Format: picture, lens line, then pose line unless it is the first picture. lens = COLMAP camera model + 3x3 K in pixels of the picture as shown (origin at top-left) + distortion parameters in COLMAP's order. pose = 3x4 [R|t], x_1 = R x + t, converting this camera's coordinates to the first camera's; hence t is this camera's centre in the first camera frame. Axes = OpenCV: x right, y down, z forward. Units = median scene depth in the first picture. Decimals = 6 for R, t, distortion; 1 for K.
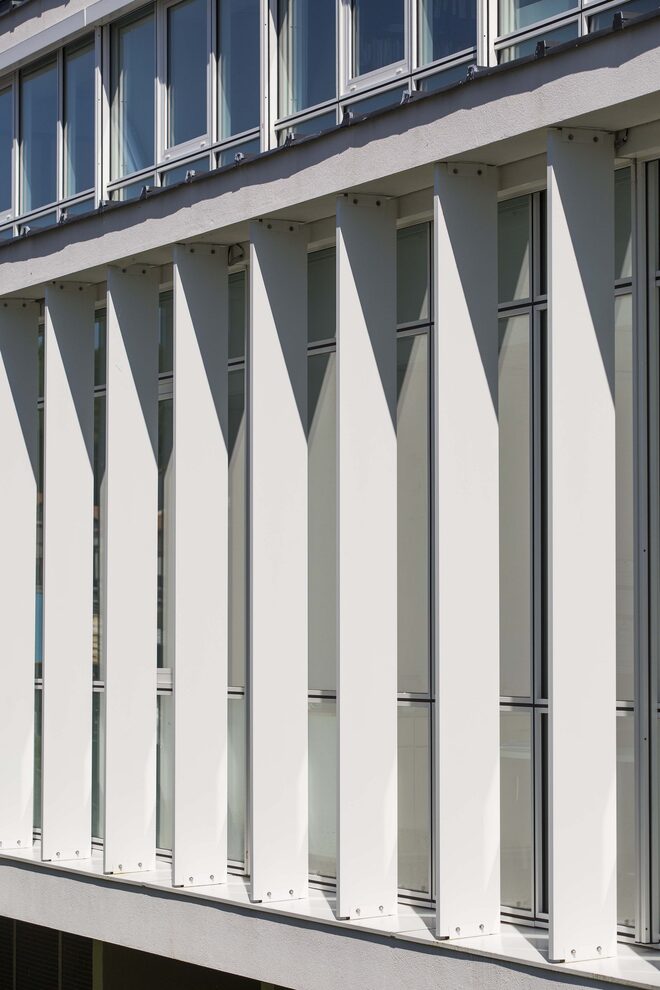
lens RADIAL K [[3151.4, 0, 328.8], [0, 3151.4, 496.1], [0, 0, 1]] dist [-0.078582, 0.000000]
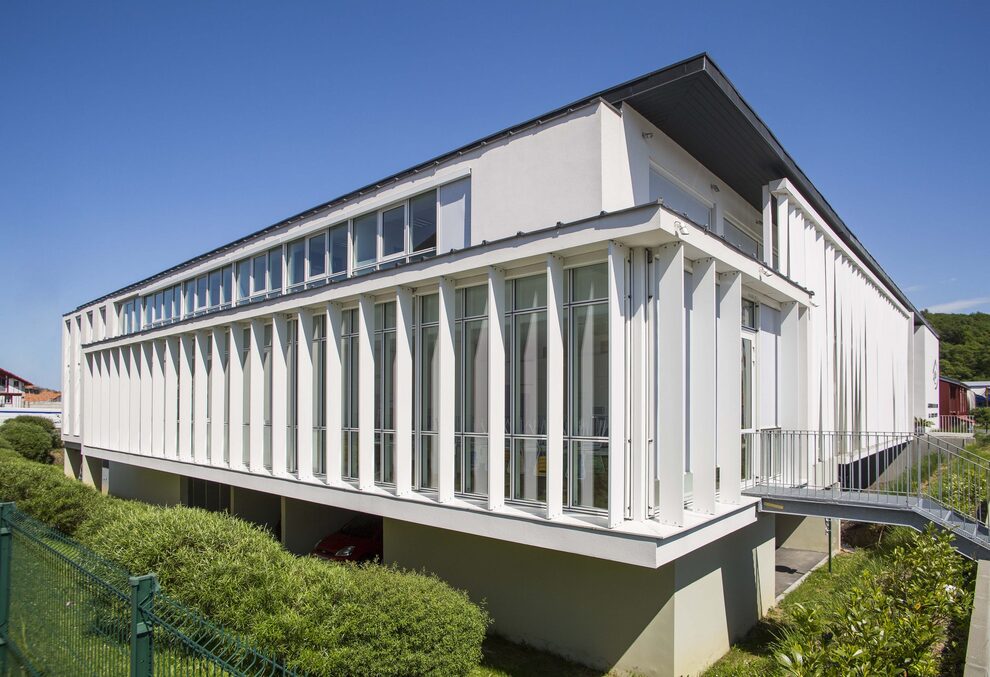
lens RADIAL K [[586.7, 0, 475.6], [0, 586.7, 415.3], [0, 0, 1]] dist [-0.033127, -0.000465]
pose [[0.918816, 0.012177, 0.394498, -0.130494], [-0.031168, 0.998641, 0.041767, 0.012682], [-0.393453, -0.050672, 0.917947, 0.286189]]
